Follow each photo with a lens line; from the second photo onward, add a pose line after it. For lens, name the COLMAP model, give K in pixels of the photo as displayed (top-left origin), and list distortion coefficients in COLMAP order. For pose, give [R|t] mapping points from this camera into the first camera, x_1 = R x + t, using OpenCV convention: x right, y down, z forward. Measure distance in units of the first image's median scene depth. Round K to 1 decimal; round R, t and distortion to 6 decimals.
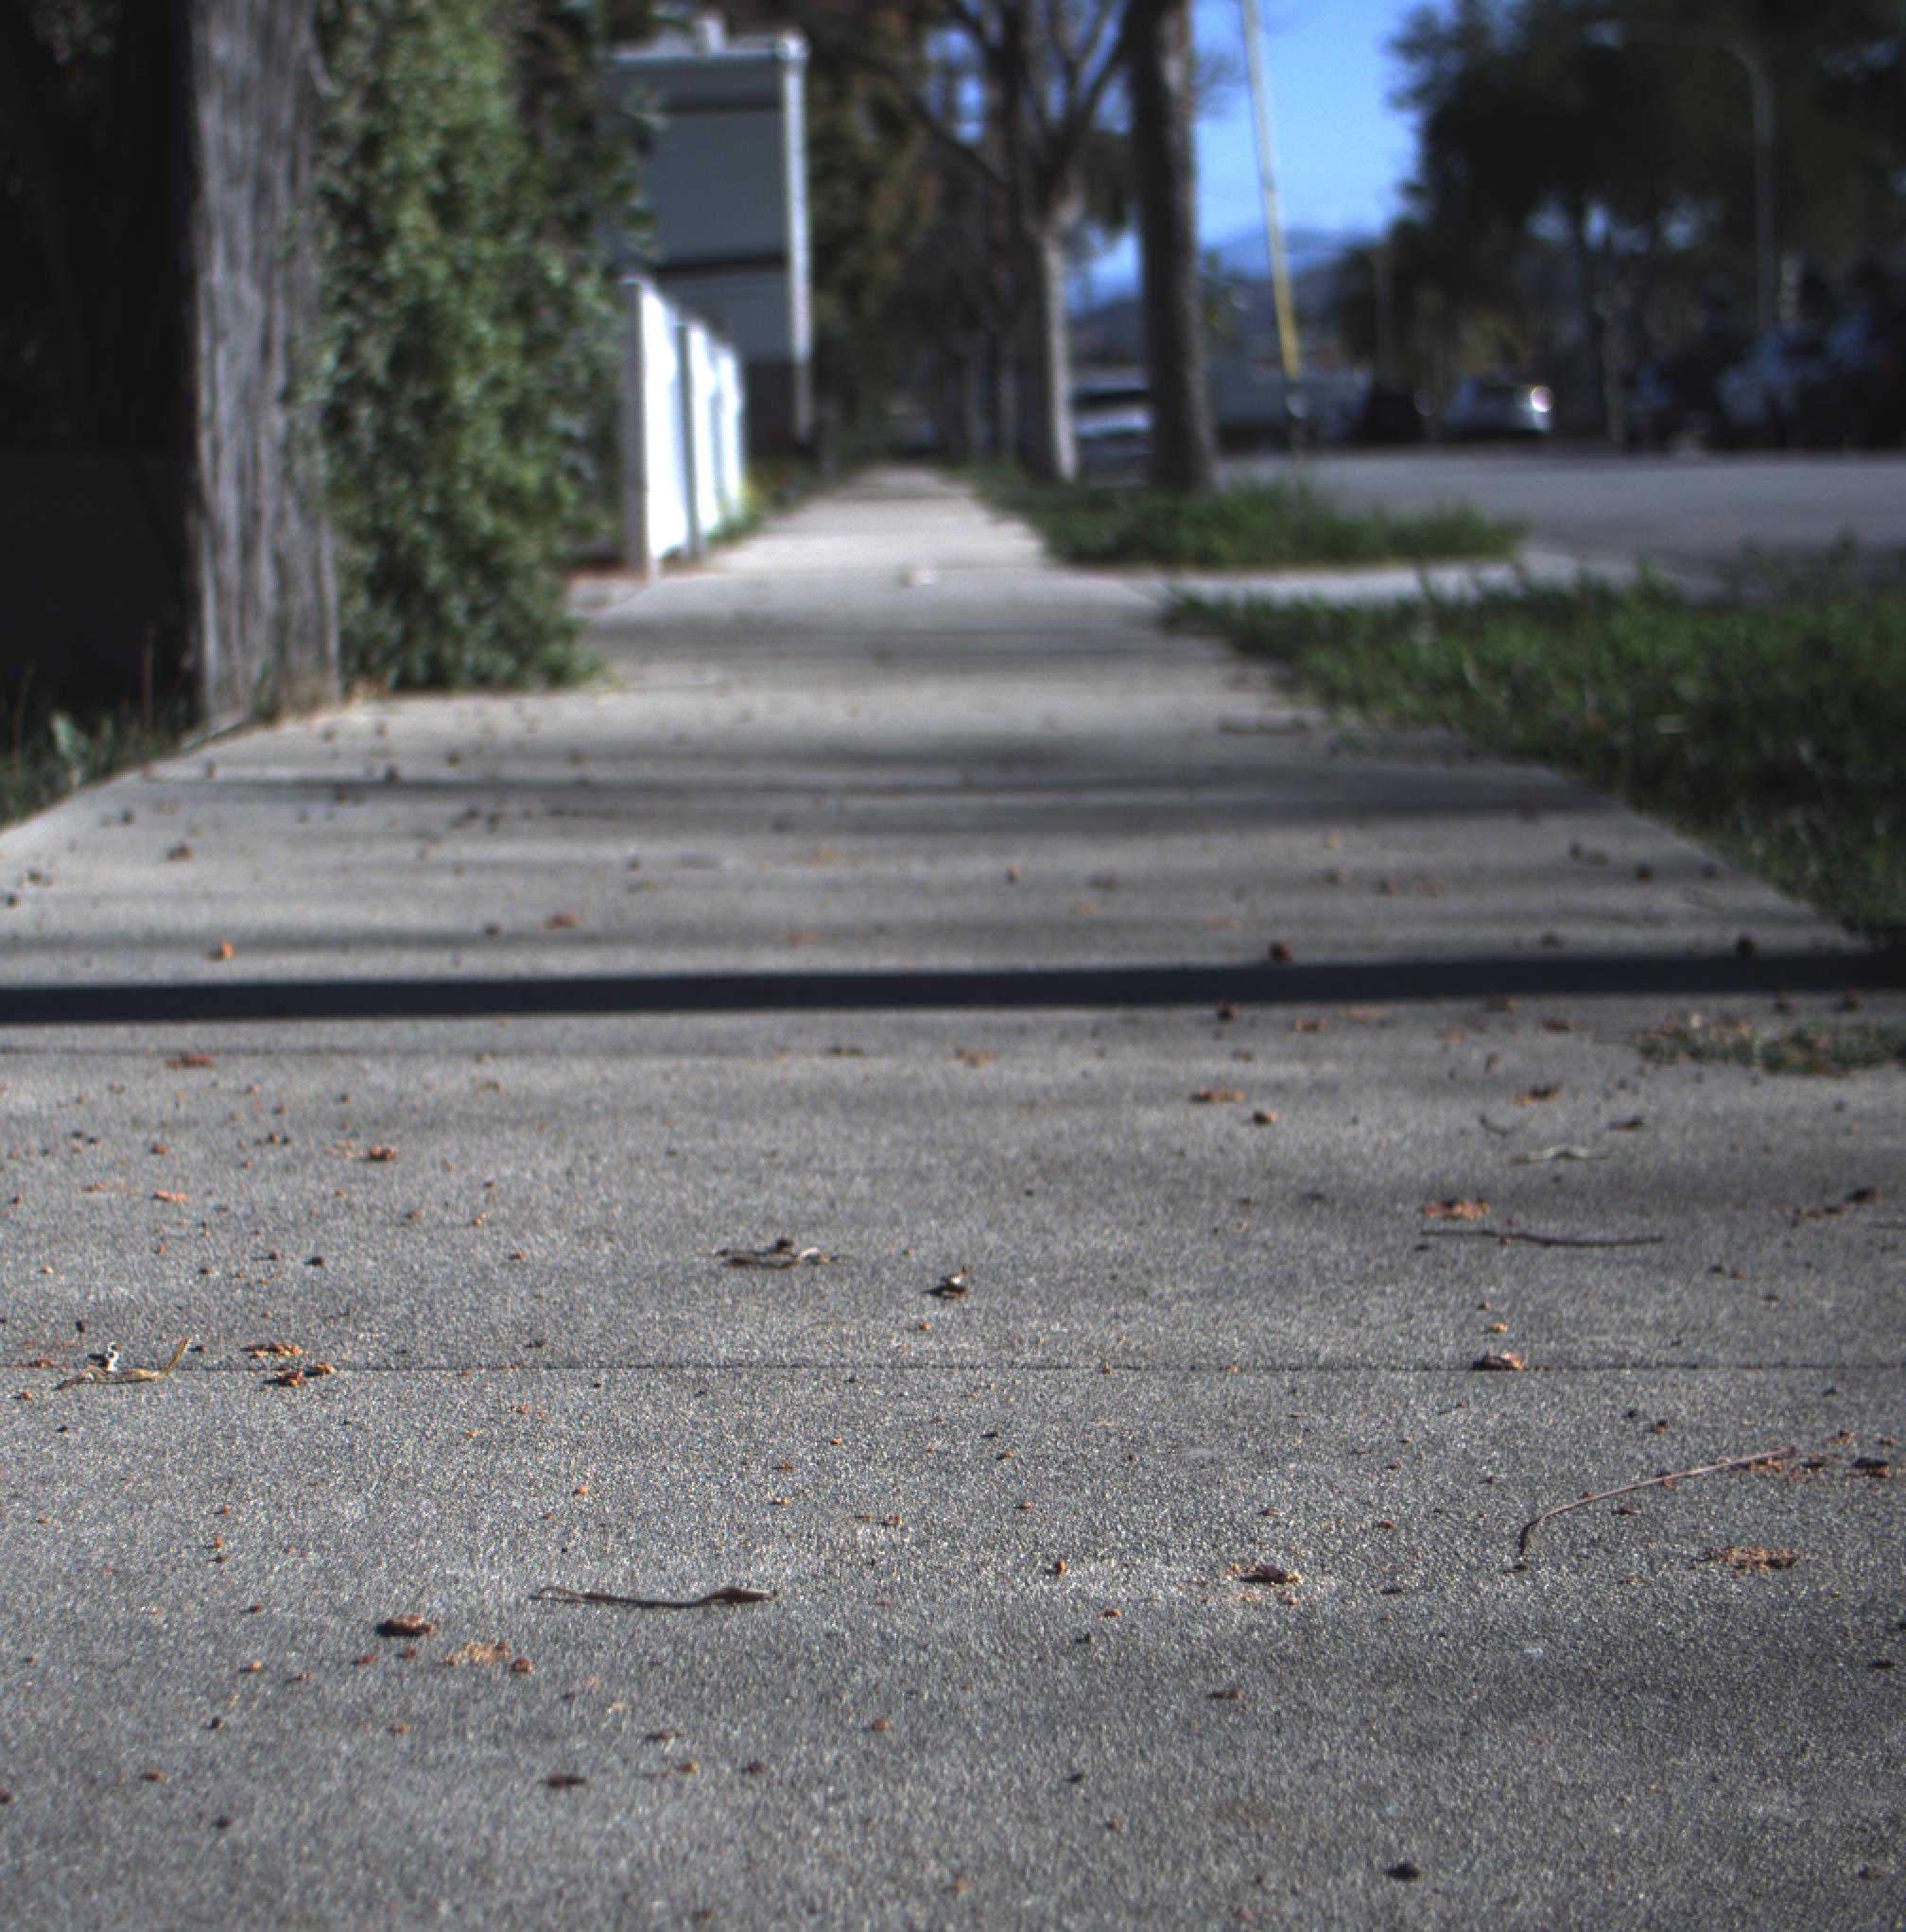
lens RADIAL K [[4218.2, 0, 774.4], [0, 4218.2, 965.4], [0, 0, 1]] dist [-0.140883, 0.559538]
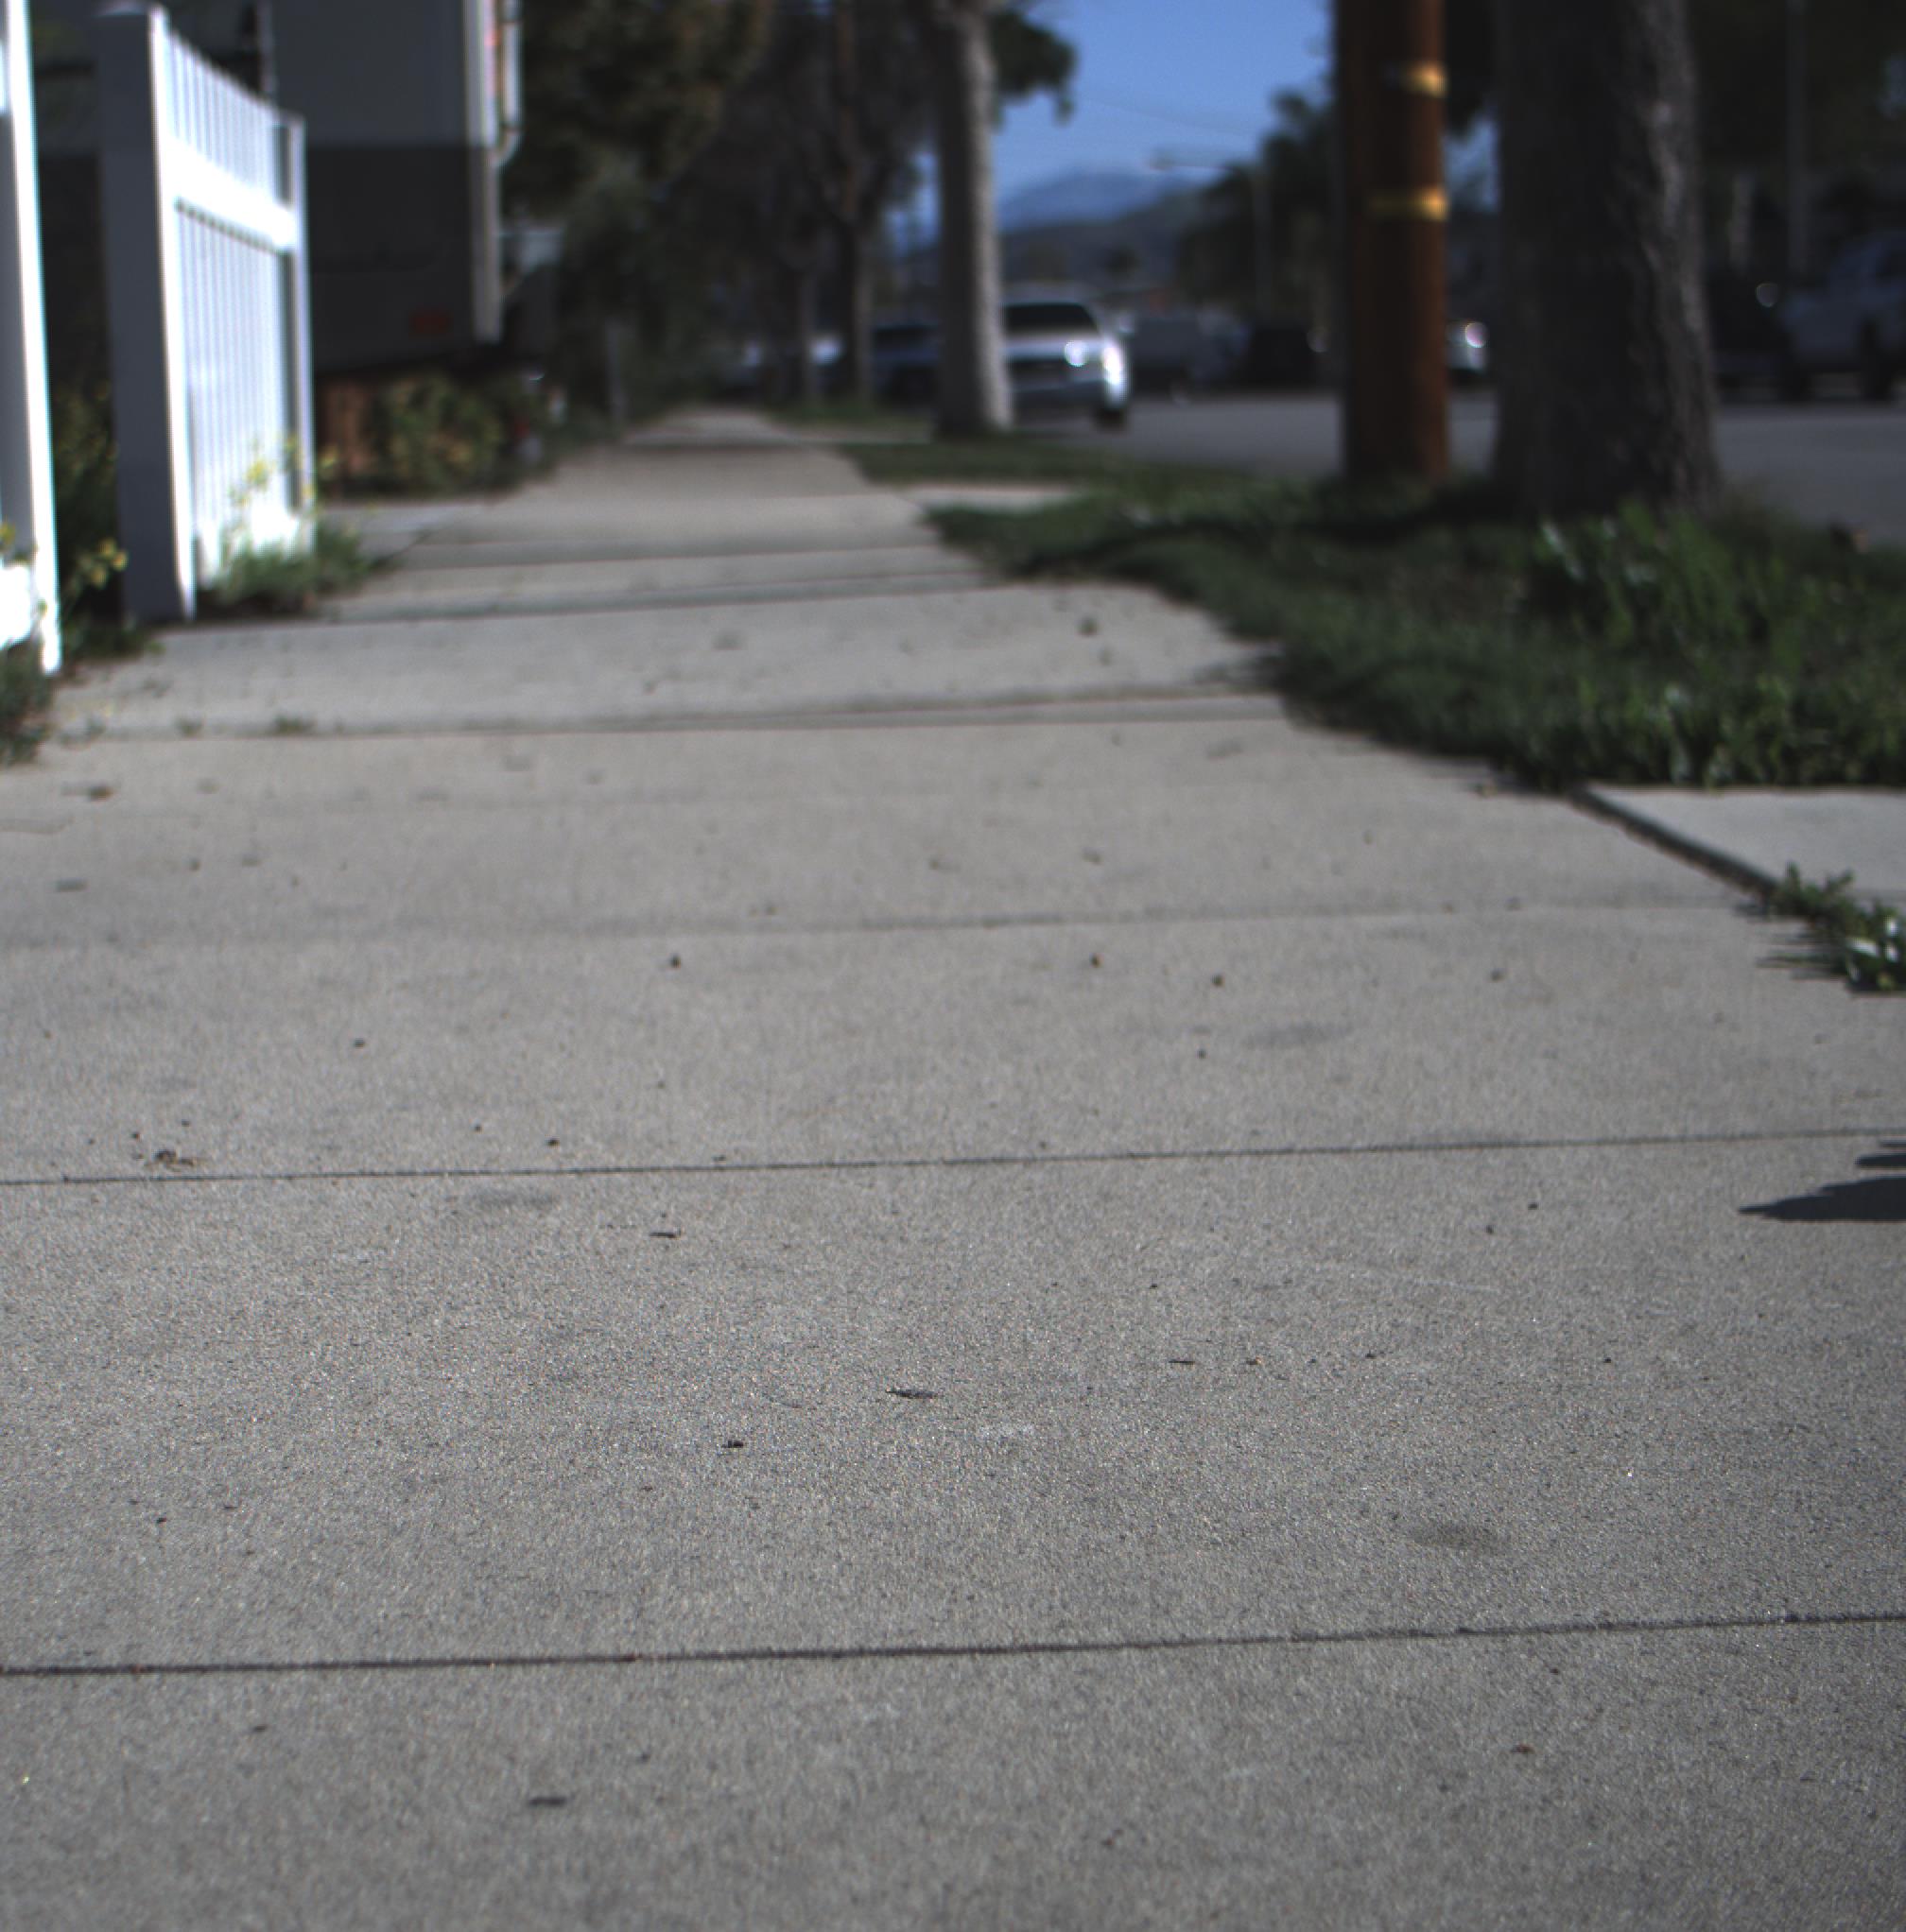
lens RADIAL K [[4218.2, 0, 774.4], [0, 4218.2, 965.4], [0, 0, 1]] dist [-0.140883, 0.559538]
pose [[0.999017, 0.005012, 0.044050, 0.006285], [-0.005614, 0.999893, 0.013536, -0.025743], [-0.043977, -0.013770, 0.998938, 0.217203]]
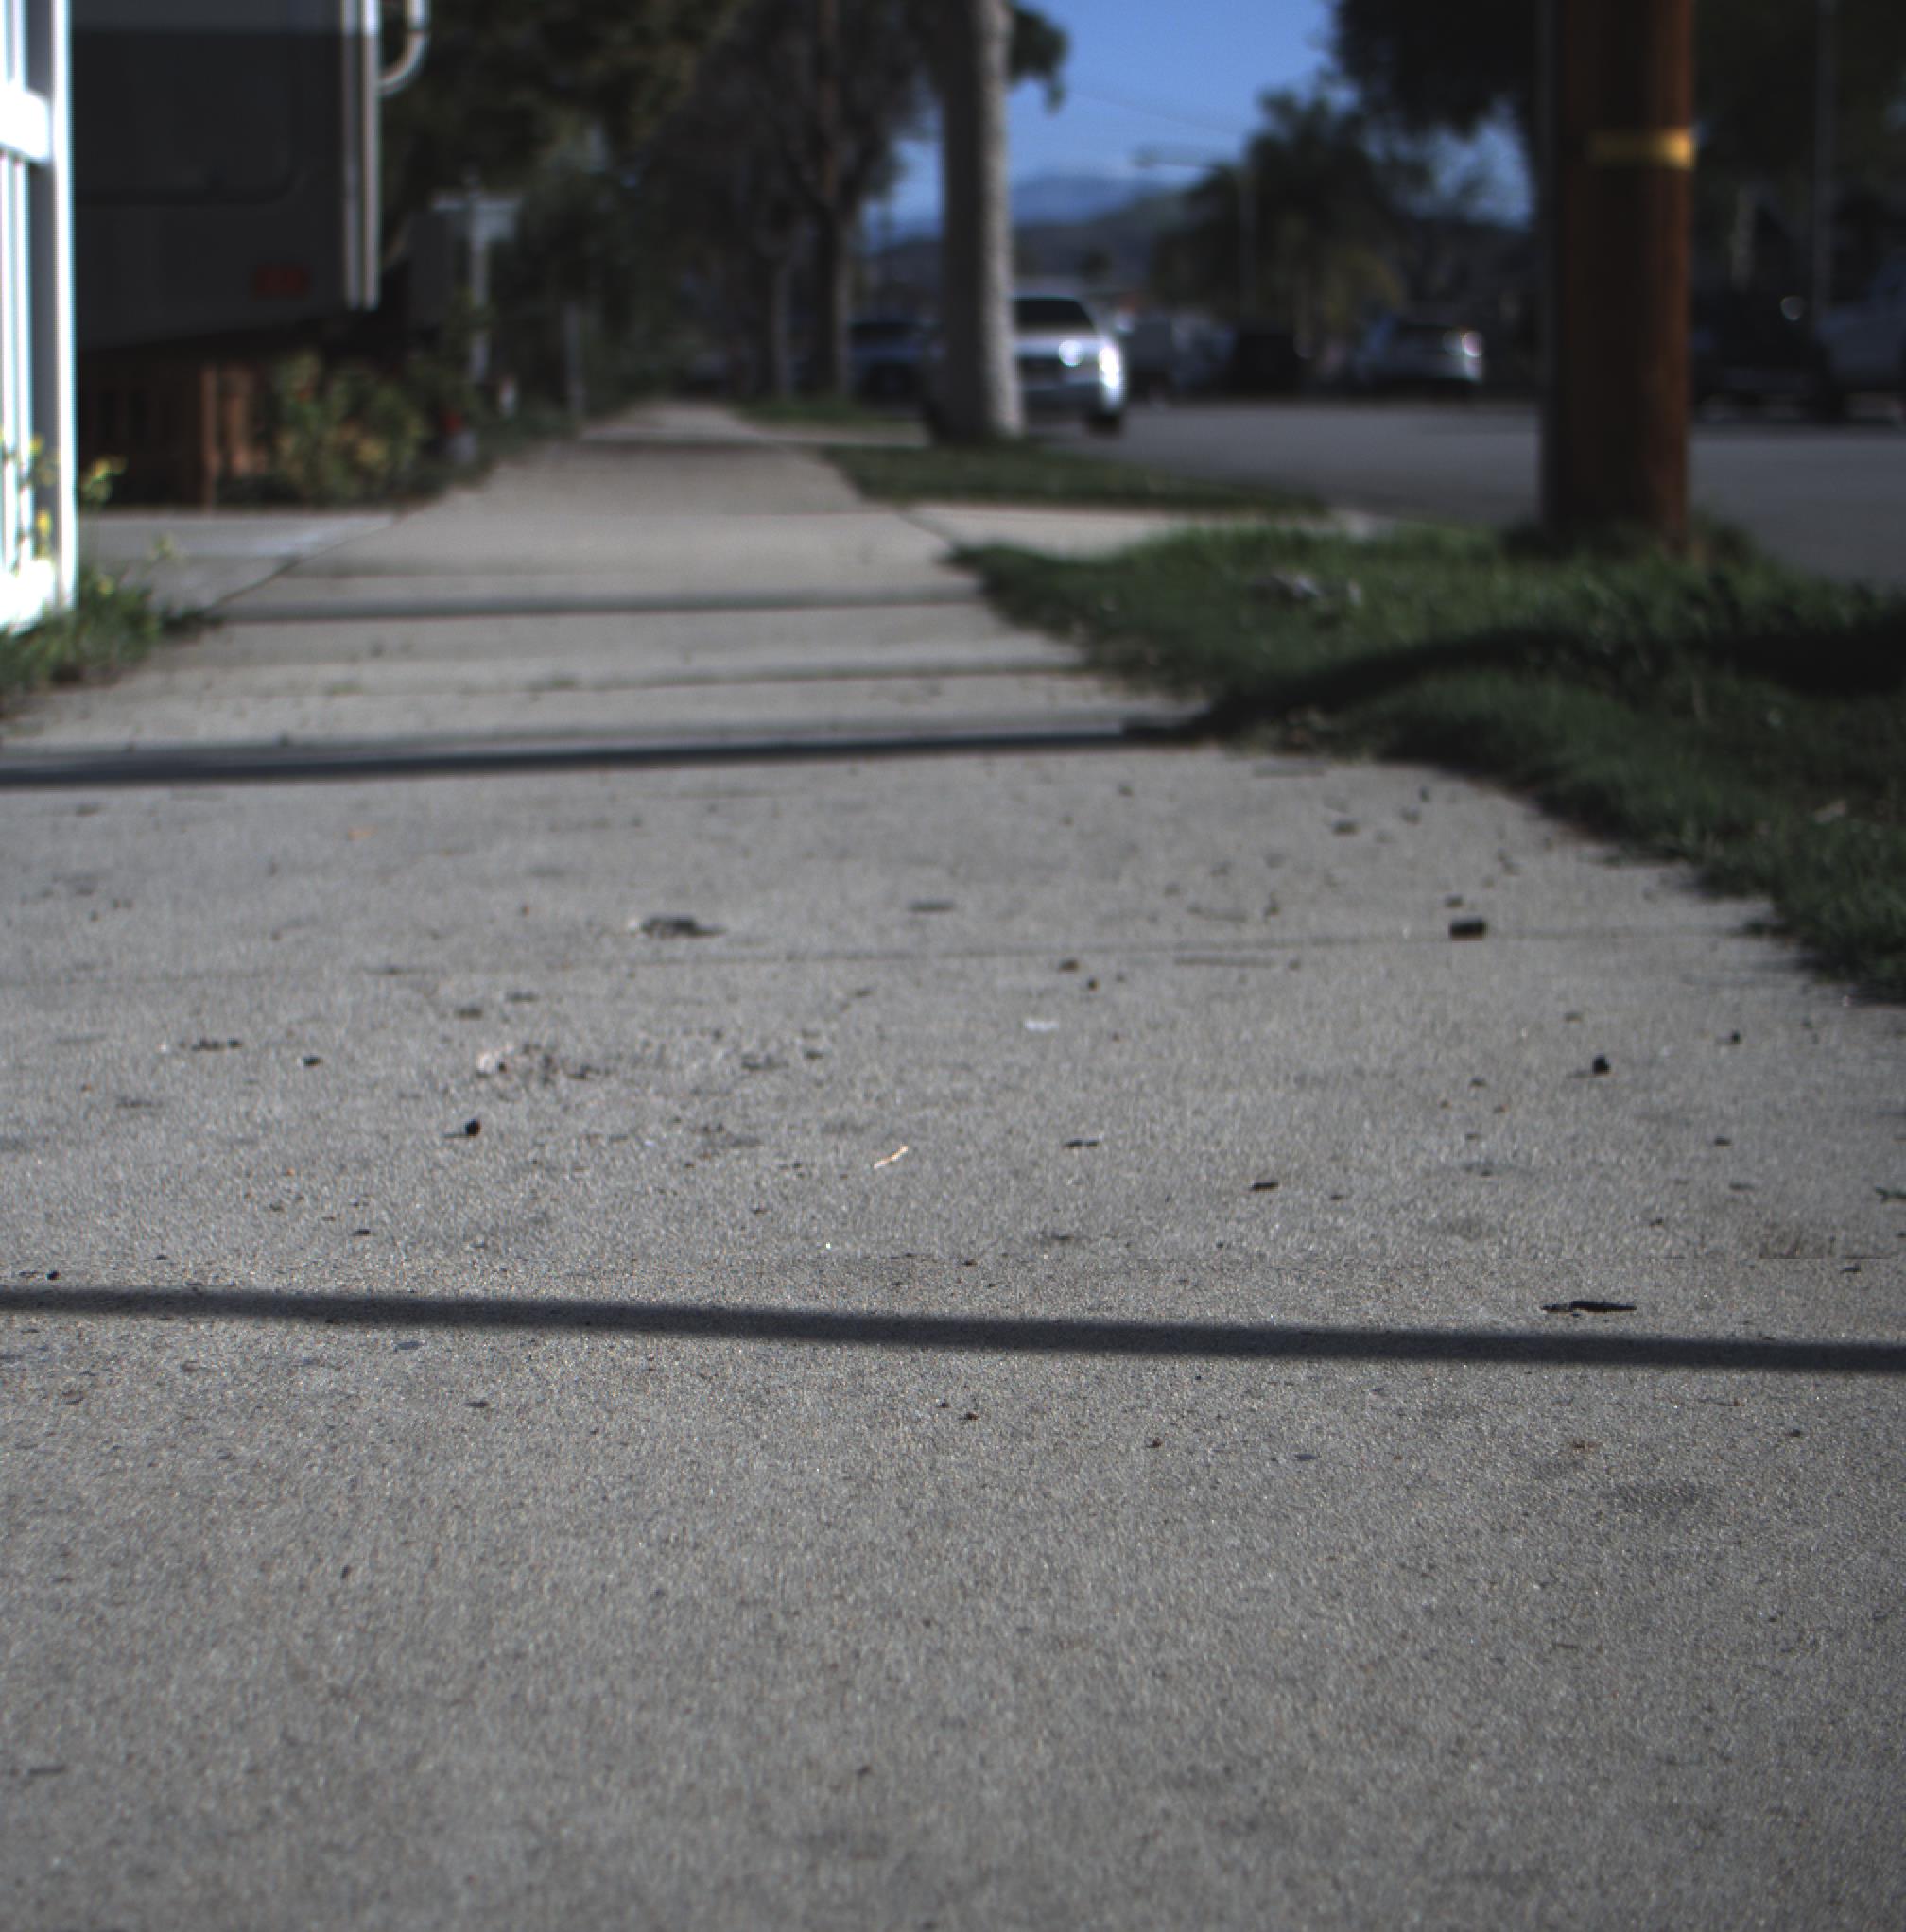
lens RADIAL K [[4218.2, 0, 774.4], [0, 4218.2, 965.4], [0, 0, 1]] dist [-0.140883, 0.559538]
pose [[0.998151, 0.026805, 0.054552, 0.007786], [-0.027633, 0.999513, 0.014489, -0.031105], [-0.054137, -0.015970, 0.998406, 0.260943]]
